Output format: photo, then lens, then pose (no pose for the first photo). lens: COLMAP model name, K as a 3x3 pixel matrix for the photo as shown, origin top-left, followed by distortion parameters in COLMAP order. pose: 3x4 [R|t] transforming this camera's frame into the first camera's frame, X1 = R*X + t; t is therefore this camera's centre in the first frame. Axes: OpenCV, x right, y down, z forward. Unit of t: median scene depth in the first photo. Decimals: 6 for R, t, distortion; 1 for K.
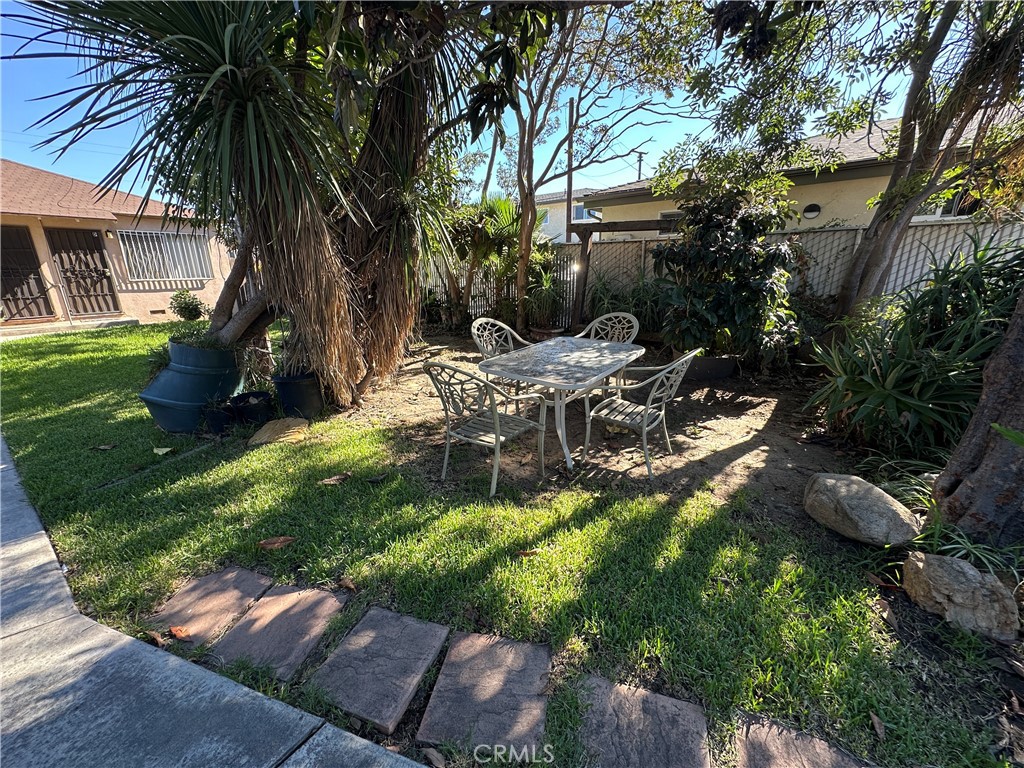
lens RADIAL K [[413.5, 0, 506.1], [0, 413.5, 388.2], [0, 0, 1]] dist [-0.001217, -0.000258]
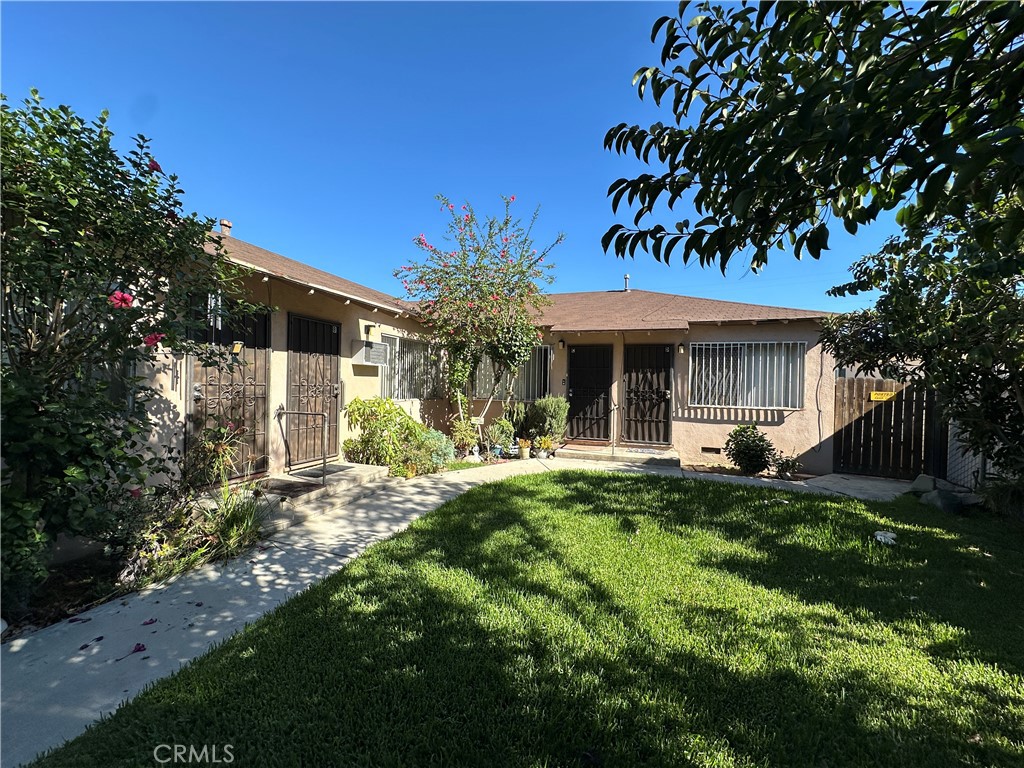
lens RADIAL K [[413.5, 0, 507.4], [0, 413.5, 388.3], [0, 0, 1]] dist [-0.001217, -0.000258]
pose [[0.347163, 0.000547, -0.937805, -0.321544], [-0.298545, 0.948039, -0.109965, -0.110406], [0.889016, 0.318152, 0.329288, 0.452087]]
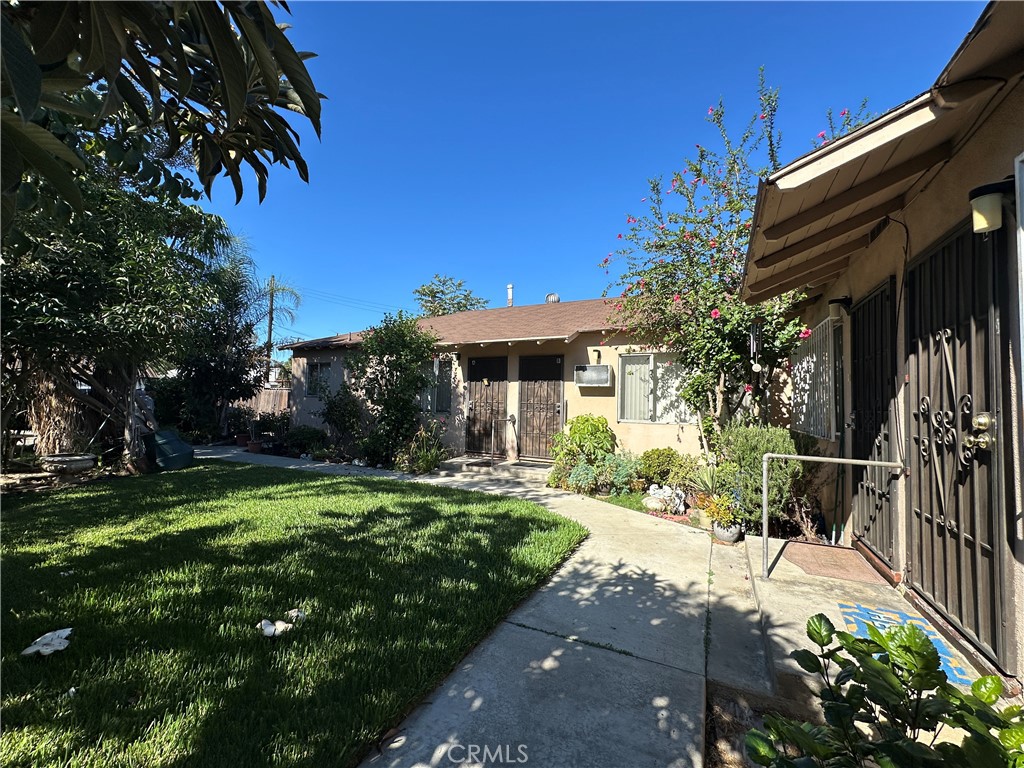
lens RADIAL K [[413.5, 0, 516.1], [0, 413.5, 382.9], [0, 0, 1]] dist [-0.001217, -0.000258]
pose [[-0.968832, -0.044902, -0.243616, -1.099929], [-0.108524, 0.960974, 0.254465, -0.553049], [0.222682, 0.272972, -0.935895, 1.787633]]
